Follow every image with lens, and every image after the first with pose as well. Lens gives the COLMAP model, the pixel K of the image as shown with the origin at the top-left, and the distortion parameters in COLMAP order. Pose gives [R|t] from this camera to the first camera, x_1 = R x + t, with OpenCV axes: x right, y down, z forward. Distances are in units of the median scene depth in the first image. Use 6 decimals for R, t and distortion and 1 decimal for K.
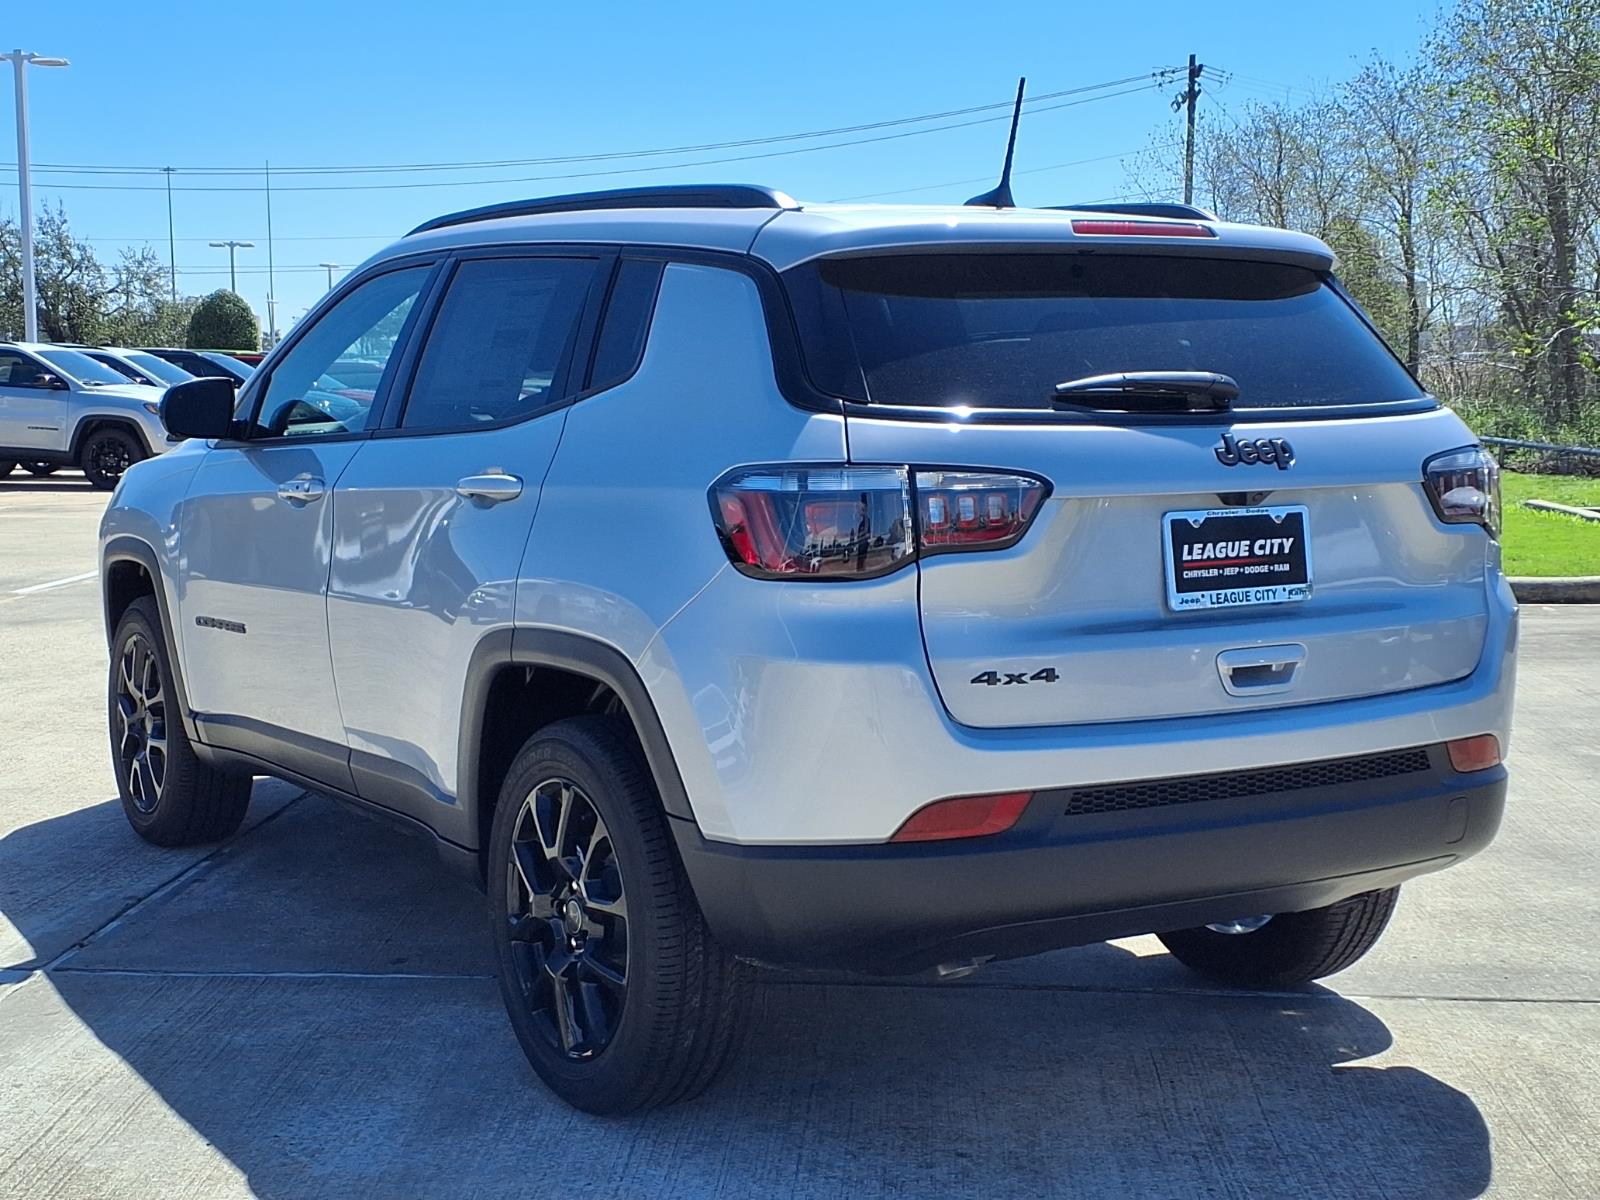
lens RADIAL K [[2292.7, 0, 800.0], [0, 2292.7, 600.0], [0, 0, 1]] dist [0.235121, -0.788696]
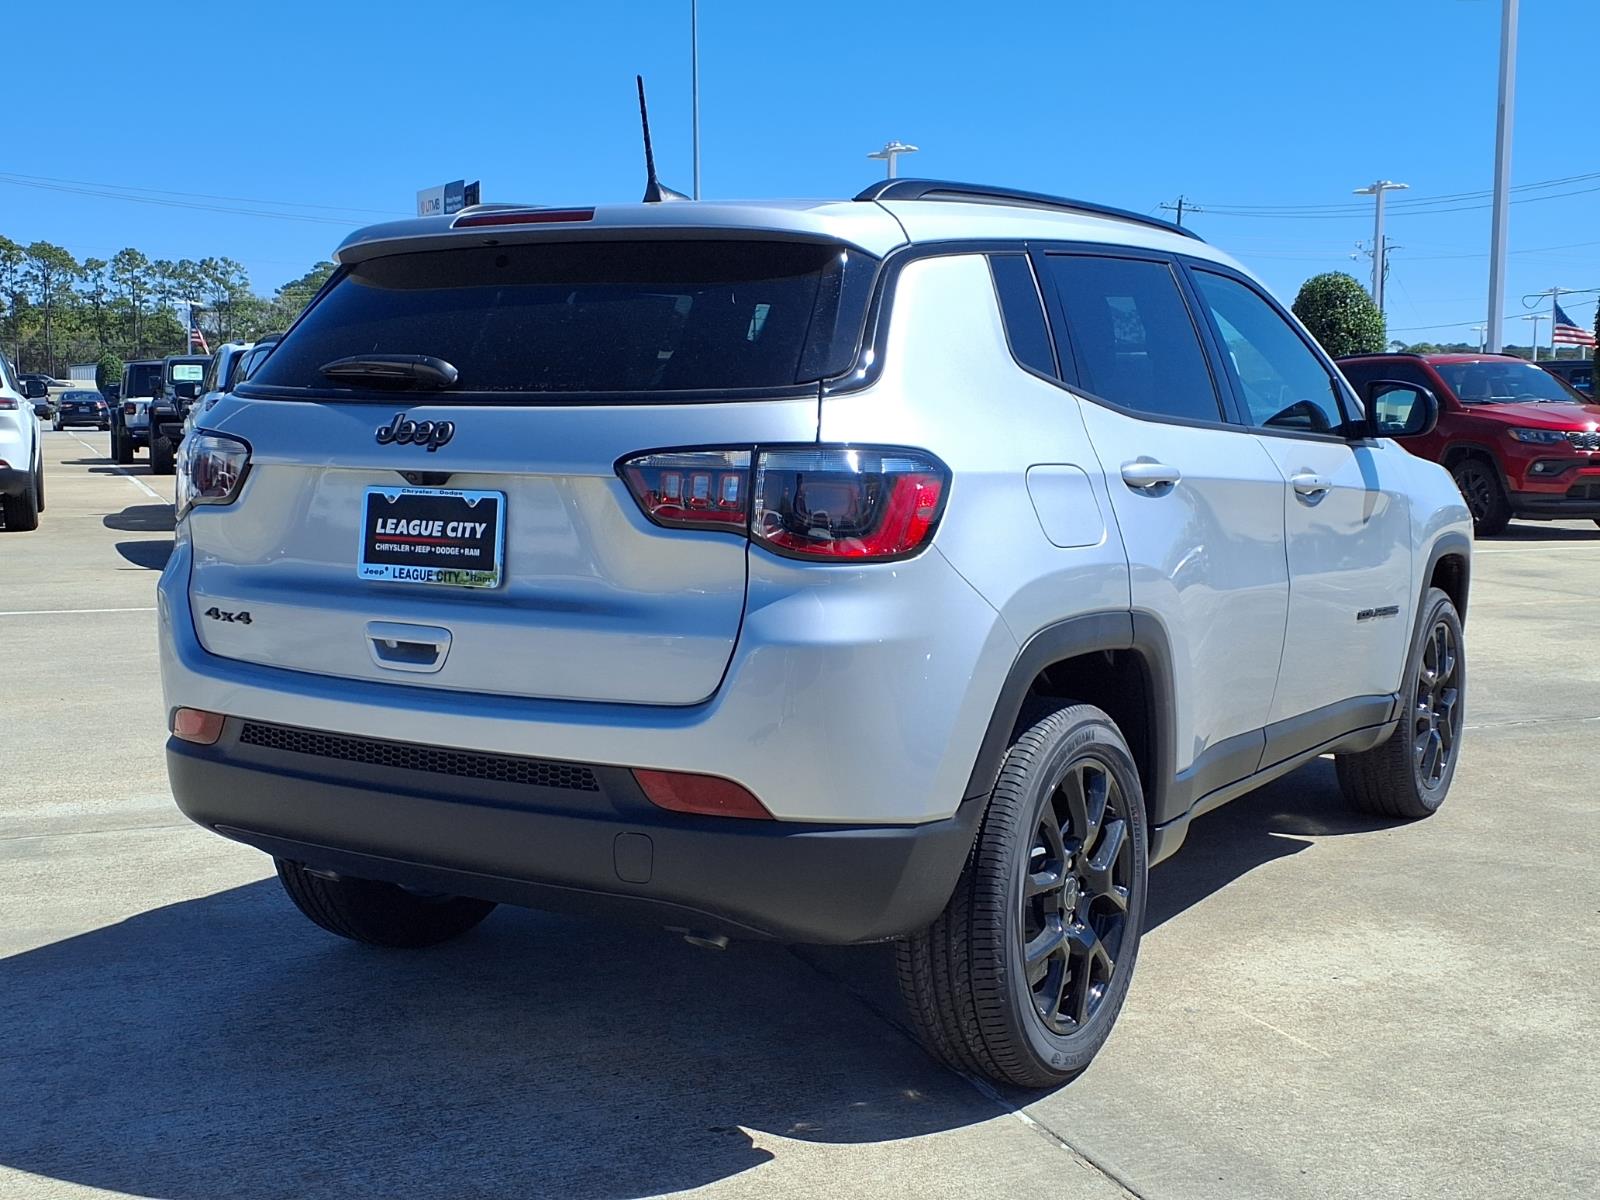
lens RADIAL K [[2058.8, 0, 800.0], [0, 2058.8, 600.0], [0, 0, 1]] dist [0.002159, -0.016223]
pose [[0.443184, 0.098609, -0.890991, 1.073478], [-0.103098, 0.992943, 0.058610, -0.060710], [0.890482, 0.065885, 0.450222, 0.738627]]
